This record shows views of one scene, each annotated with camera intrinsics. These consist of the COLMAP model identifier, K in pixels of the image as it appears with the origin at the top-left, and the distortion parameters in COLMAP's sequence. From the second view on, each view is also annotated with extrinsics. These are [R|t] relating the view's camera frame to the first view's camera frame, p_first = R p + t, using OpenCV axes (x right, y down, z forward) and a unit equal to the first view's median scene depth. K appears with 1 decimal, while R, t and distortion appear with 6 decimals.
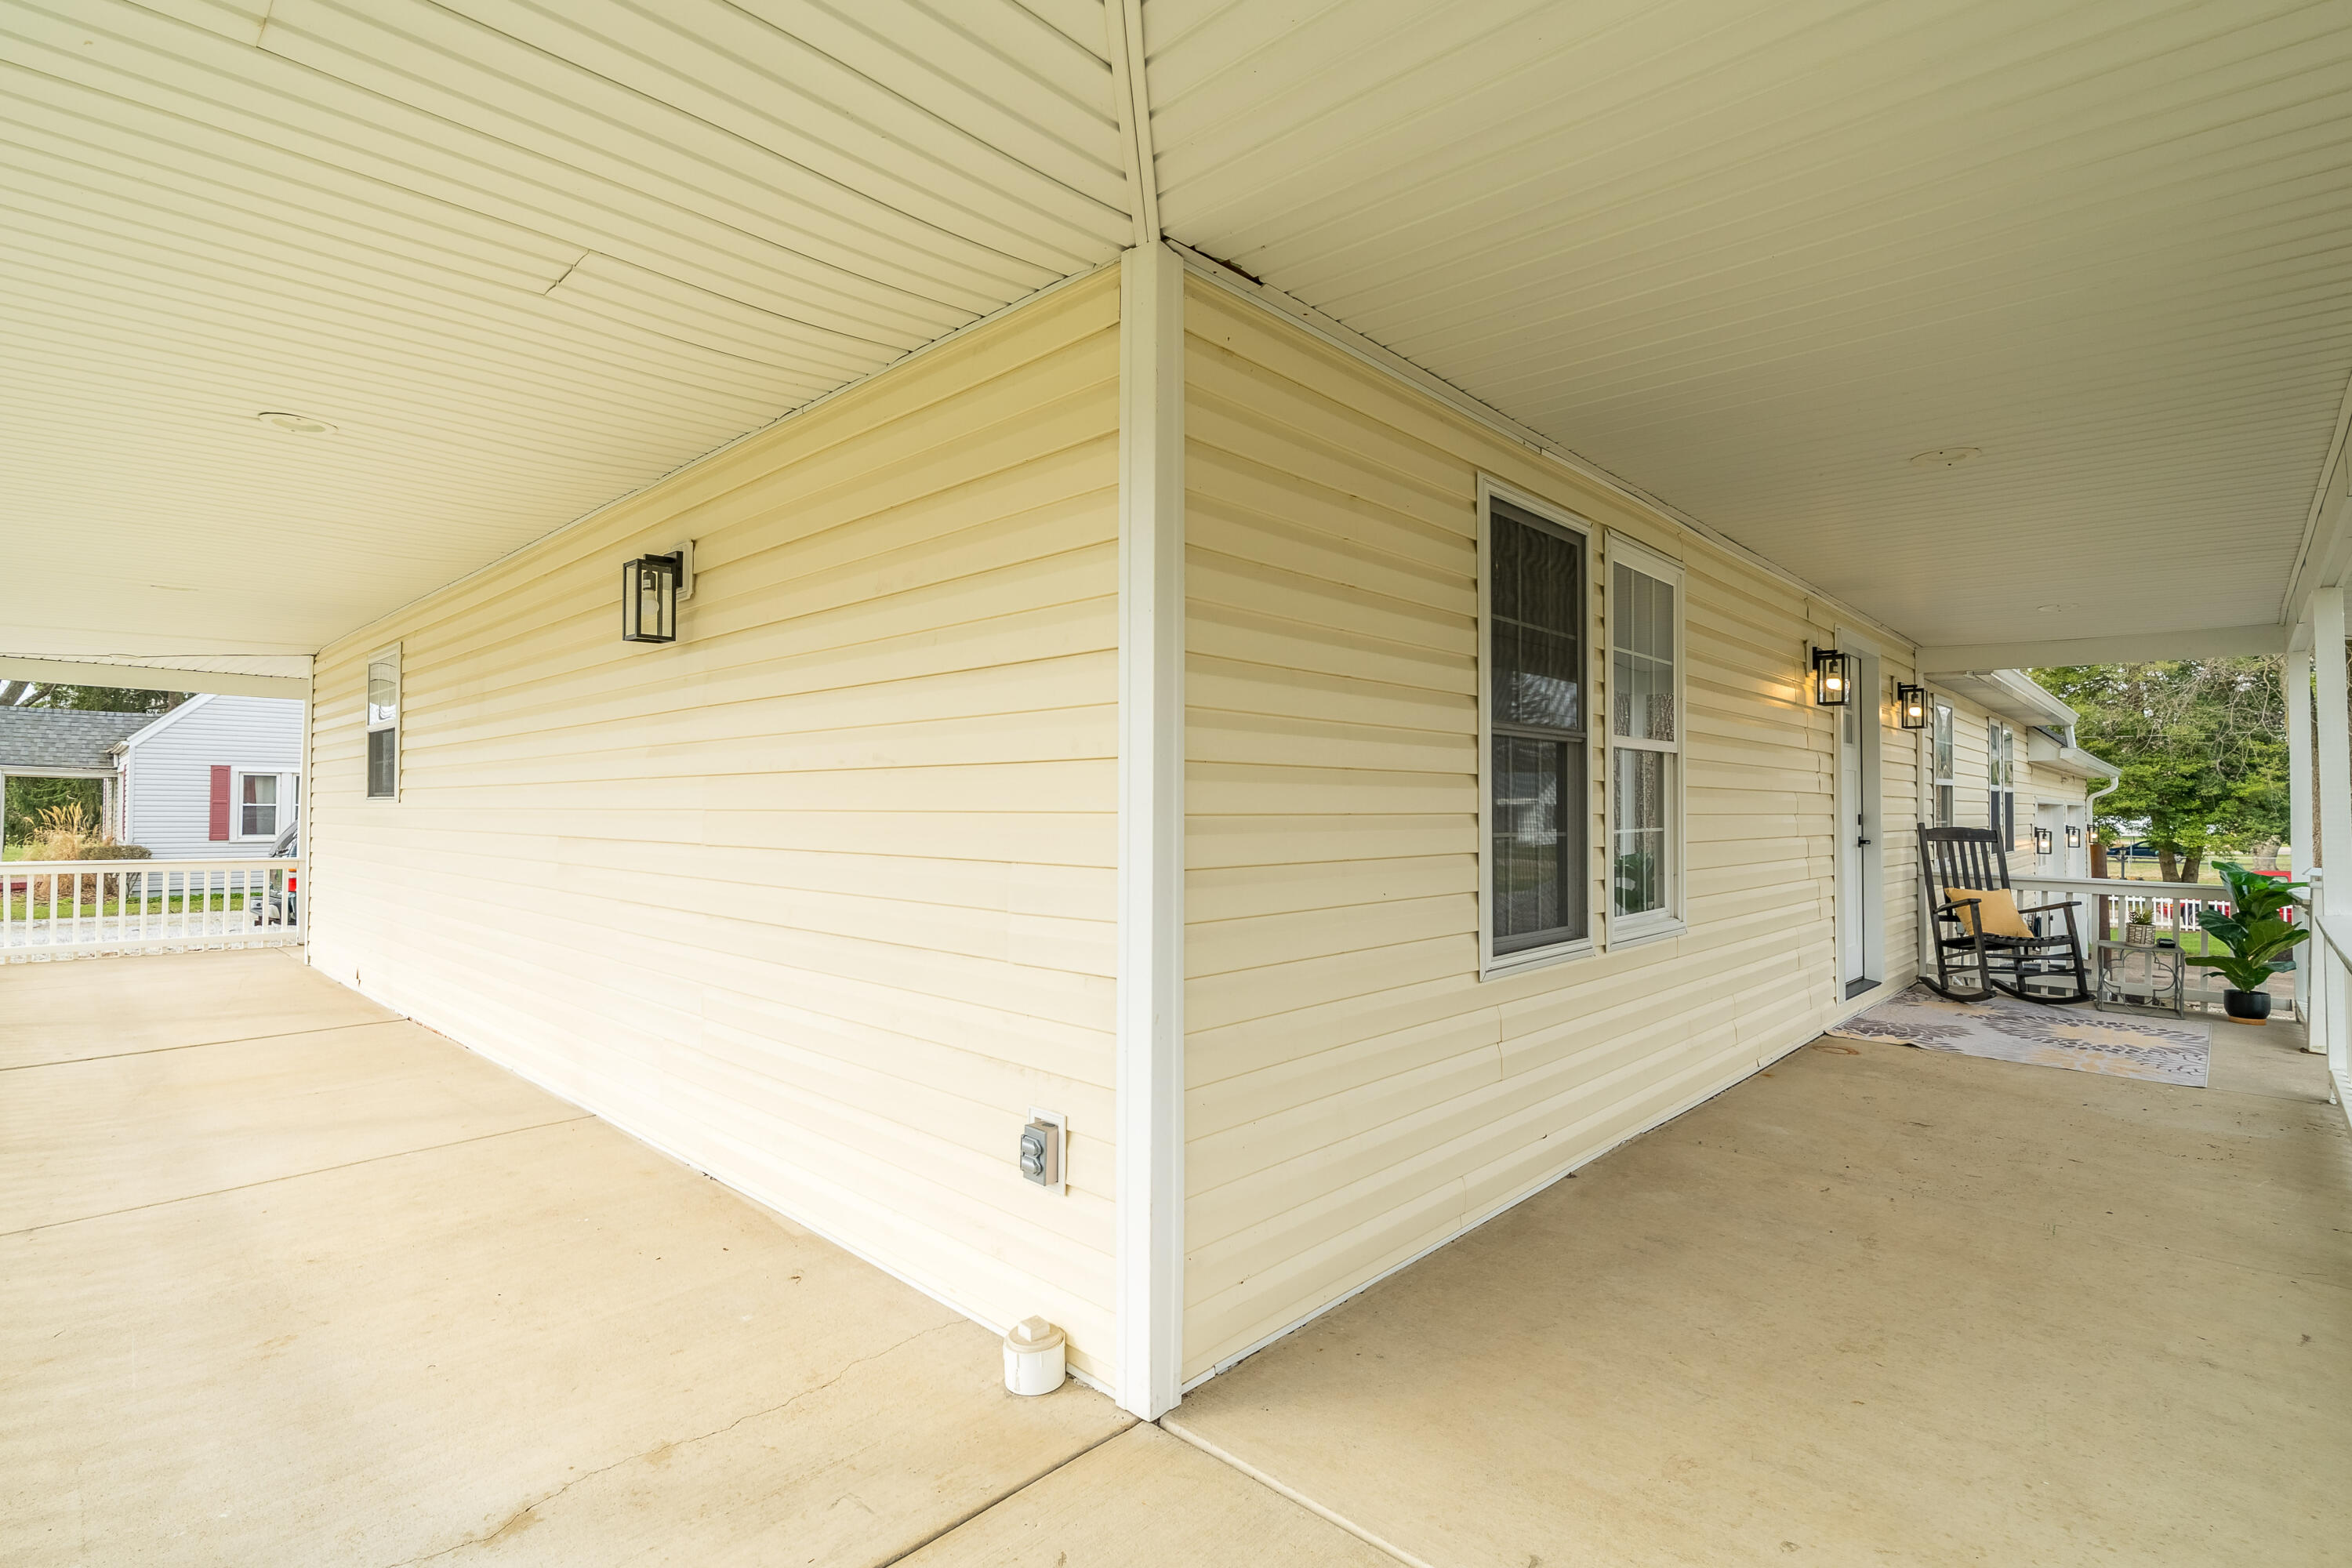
lens RADIAL K [[1098.8, 0, 1191.7], [0, 1098.8, 787.3], [0, 0, 1]] dist [-0.001125, 0.000225]
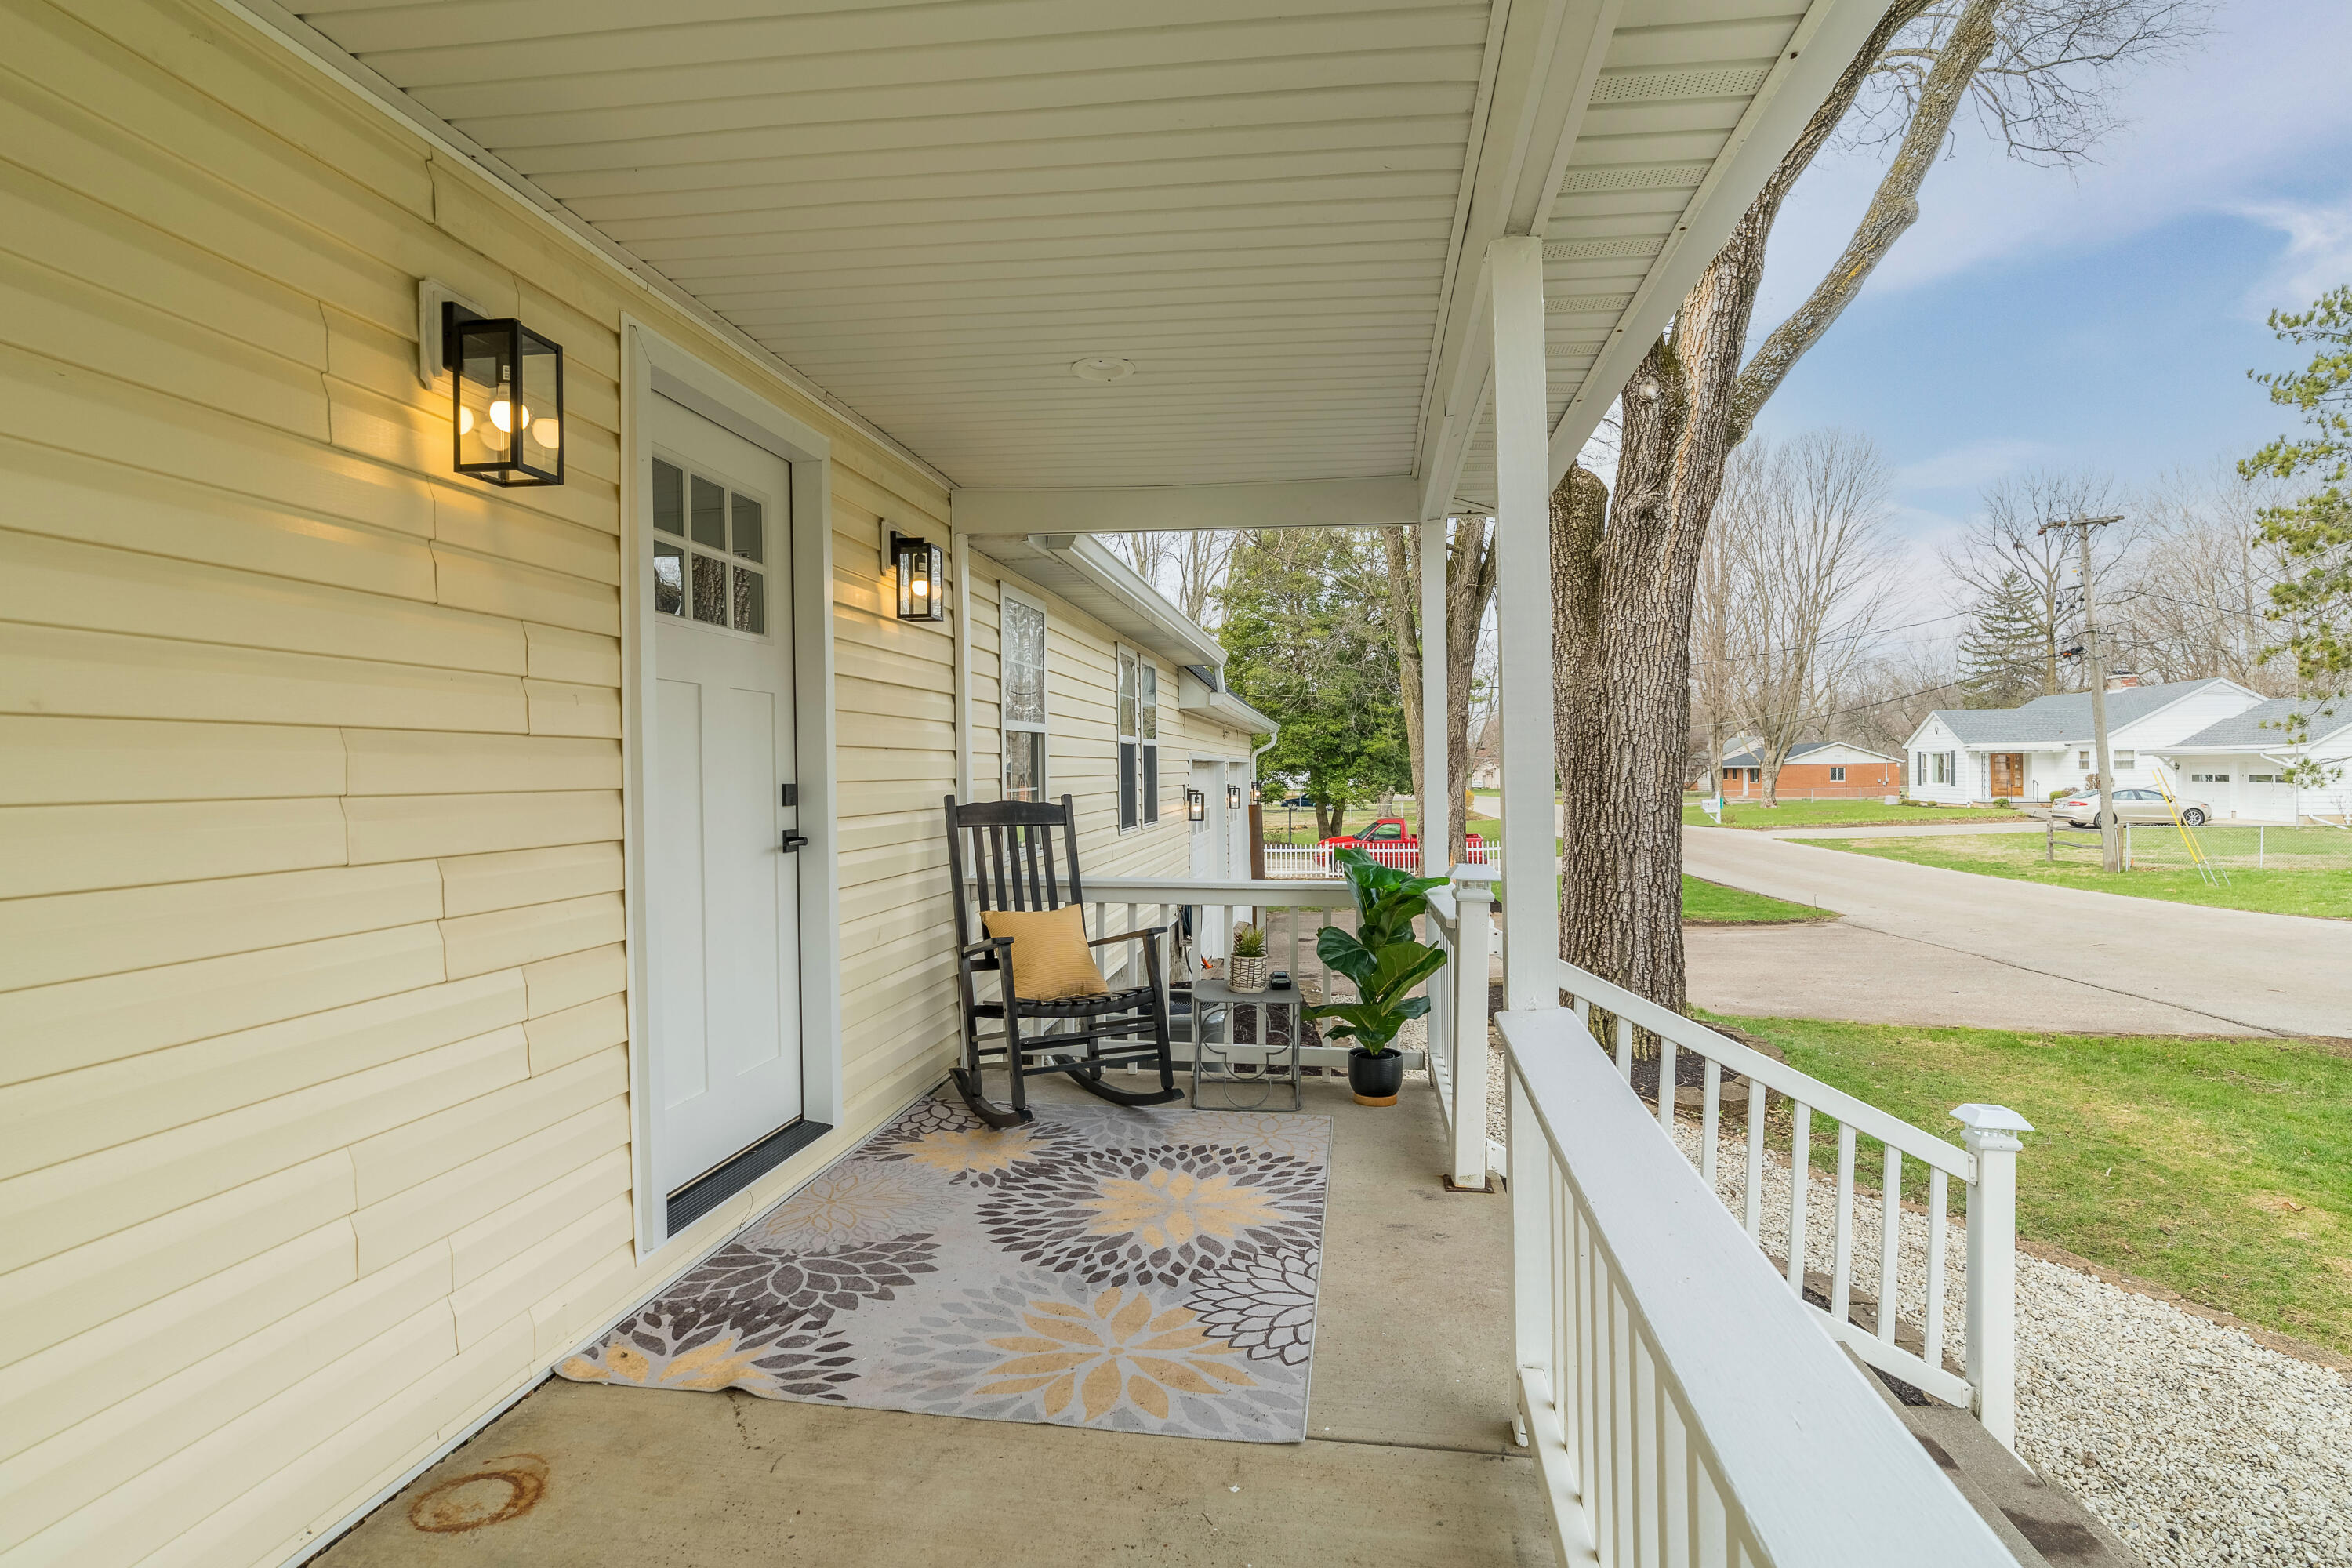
lens RADIAL K [[1246.5, 0, 1179.1], [0, 1246.5, 778.3], [0, 0, 1]] dist [-0.002616, -0.000082]
pose [[0.819269, -0.018219, 0.573120, 0.399201], [0.004543, 0.999670, 0.025284, 0.008327], [-0.573392, -0.018111, 0.819081, 0.416416]]
